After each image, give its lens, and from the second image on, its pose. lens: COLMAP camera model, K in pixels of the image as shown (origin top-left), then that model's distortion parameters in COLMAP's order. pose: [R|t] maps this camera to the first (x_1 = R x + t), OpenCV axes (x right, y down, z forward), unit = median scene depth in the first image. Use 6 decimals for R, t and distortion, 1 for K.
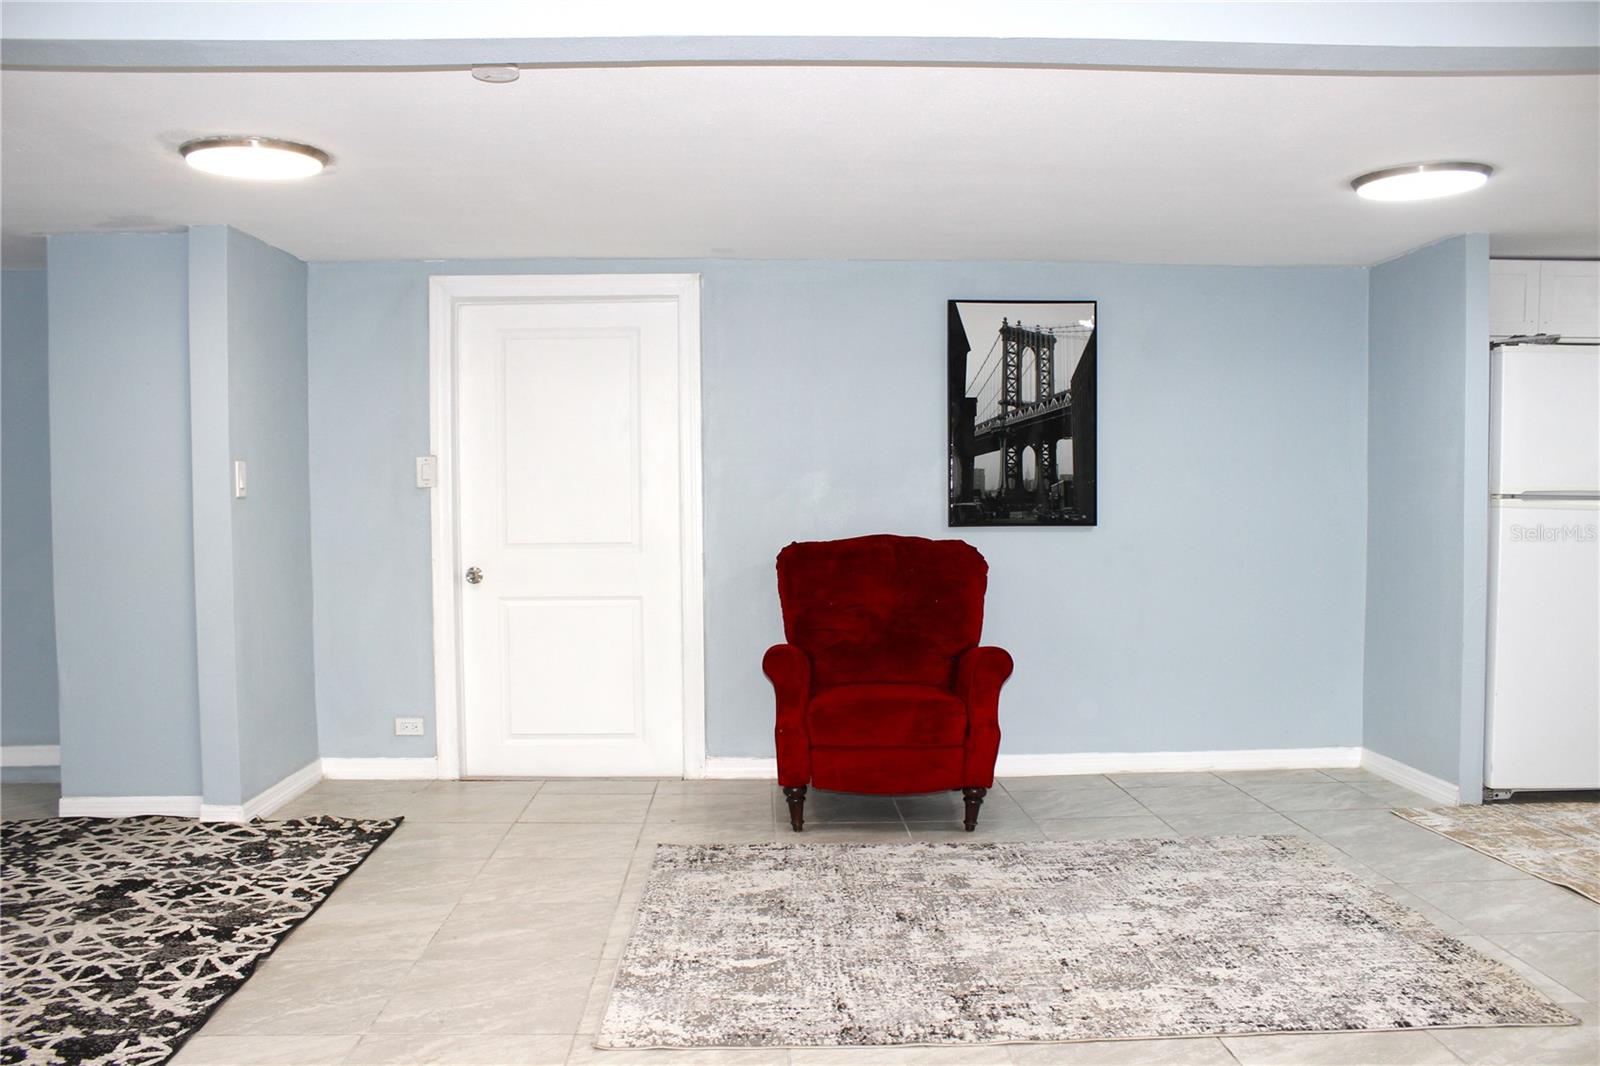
lens RADIAL K [[1325.1, 0, 806.3], [0, 1325.1, 546.7], [0, 0, 1]] dist [-0.173704, 0.172293]
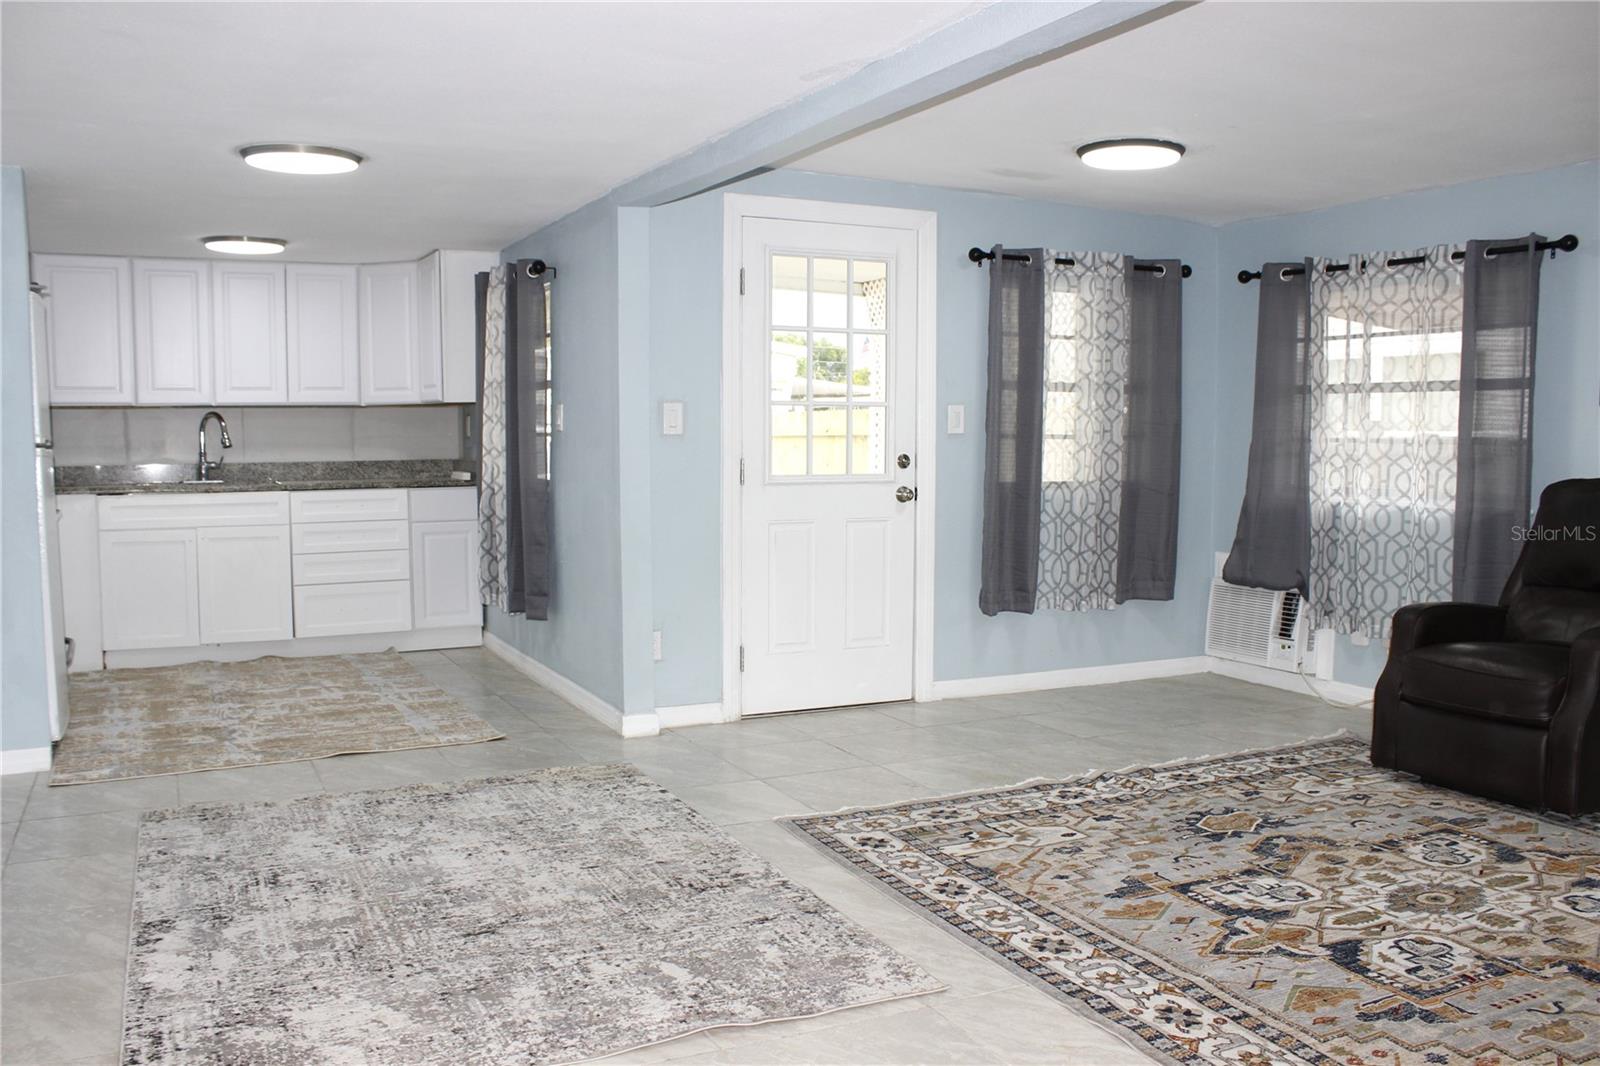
lens RADIAL K [[1356.5, 0, 798.5], [0, 1356.5, 561.2], [0, 0, 1]] dist [-0.173982, 0.173204]
pose [[-0.412243, -0.081597, 0.907412, -0.529898], [0.038425, 0.993538, 0.106799, -0.029806], [-0.910263, 0.078895, -0.406444, 0.773255]]
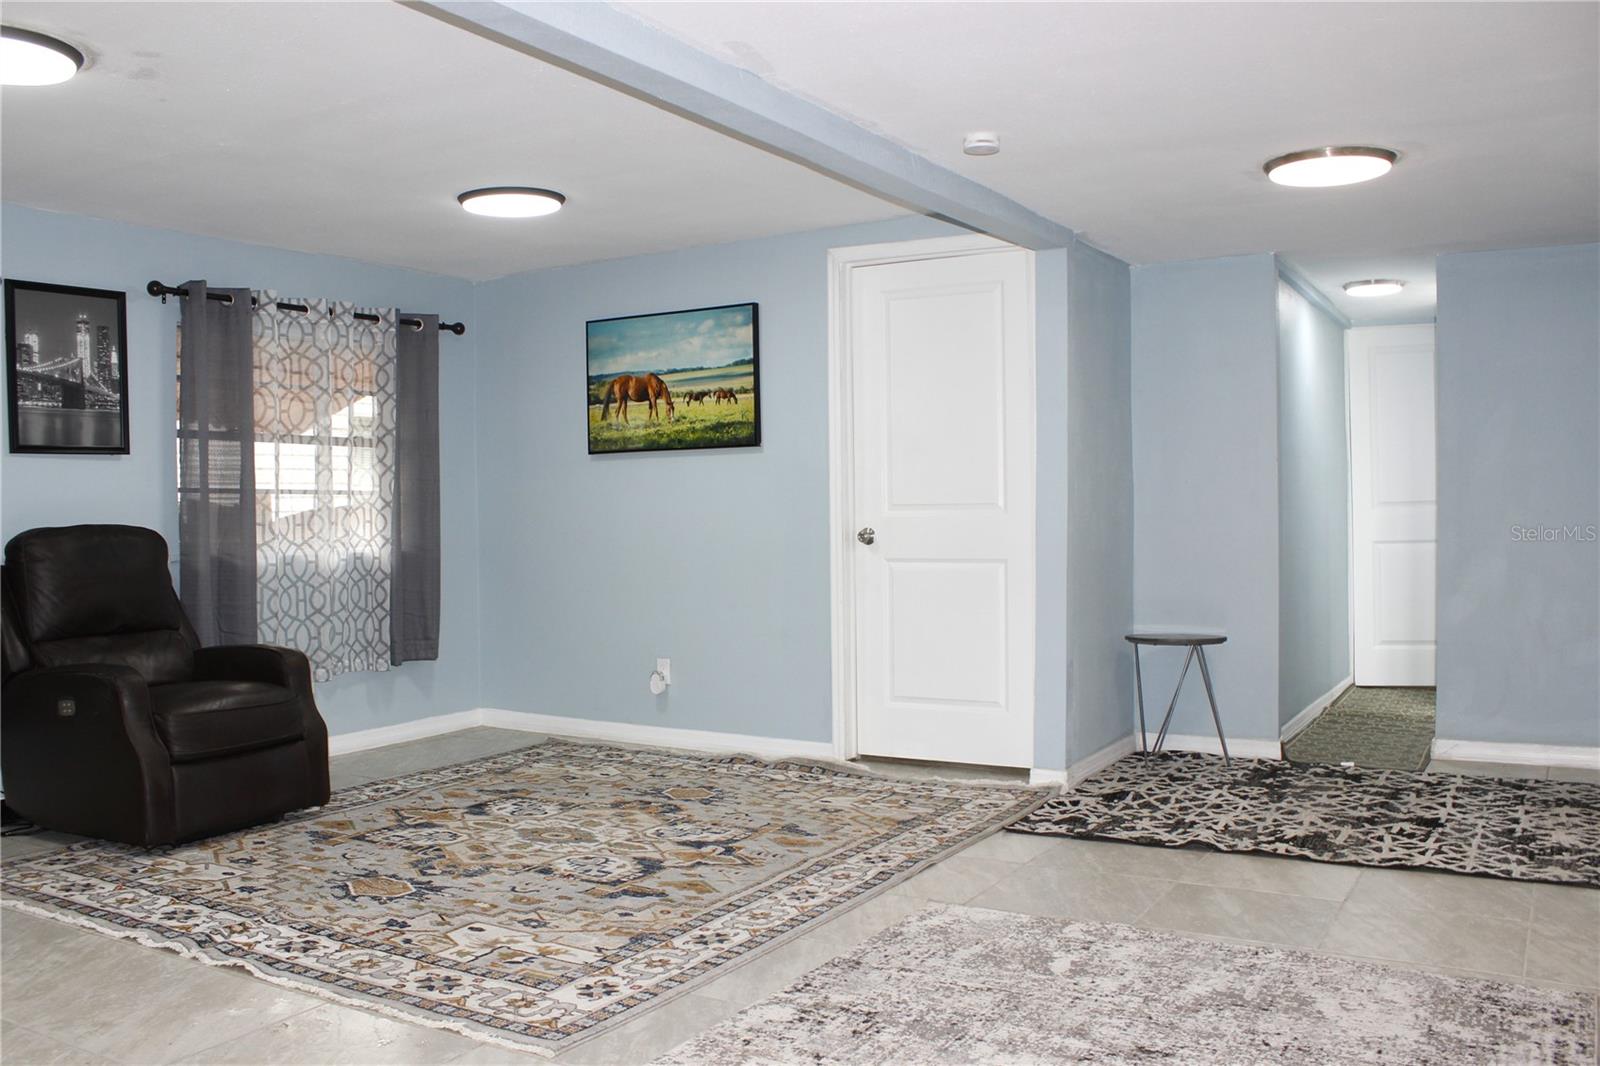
lens RADIAL K [[1356.5, 0, 798.5], [0, 1356.5, 561.2], [0, 0, 1]] dist [-0.173982, 0.173204]
pose [[-0.533499, 0.046570, -0.844517, 0.524845], [-0.024135, 0.997238, 0.070239, -0.022233], [0.845456, 0.057855, -0.530902, 0.813329]]
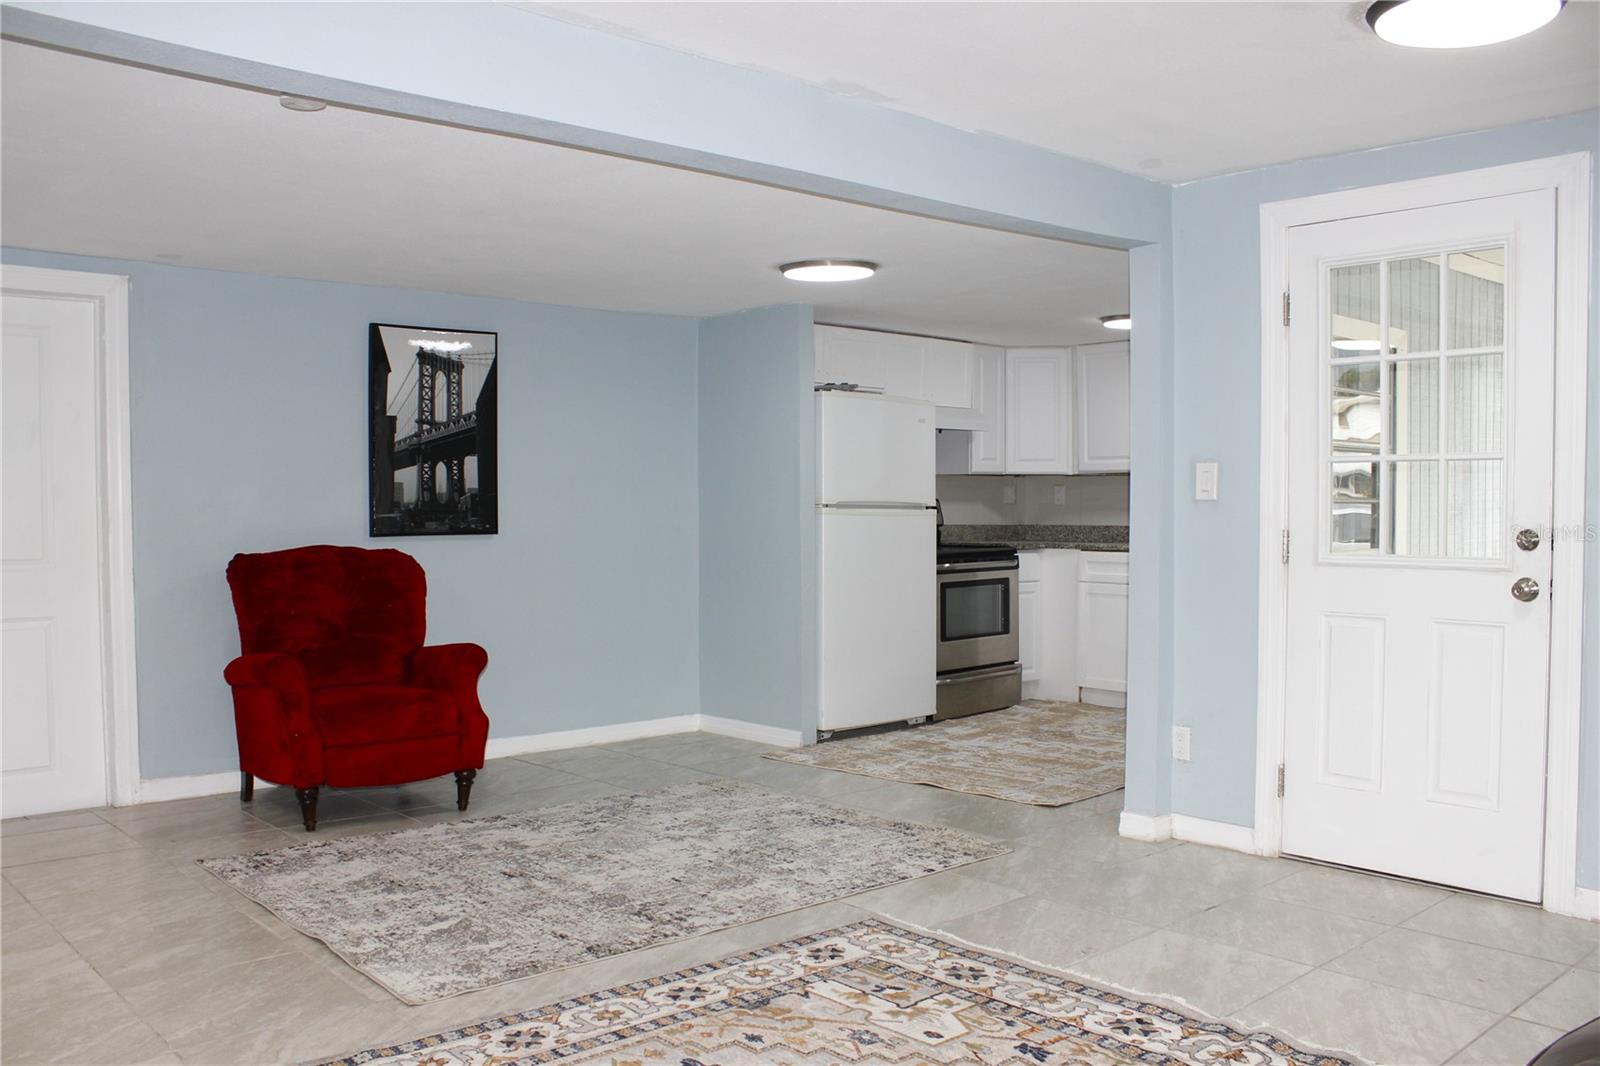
lens RADIAL K [[1356.5, 0, 798.5], [0, 1356.5, 561.2], [0, 0, 1]] dist [-0.173982, 0.173204]
pose [[0.767099, -0.025024, 0.641040, -0.320203], [0.025711, 0.999635, 0.008256, 0.004356], [-0.641013, 0.010149, 0.767463, -0.040484]]
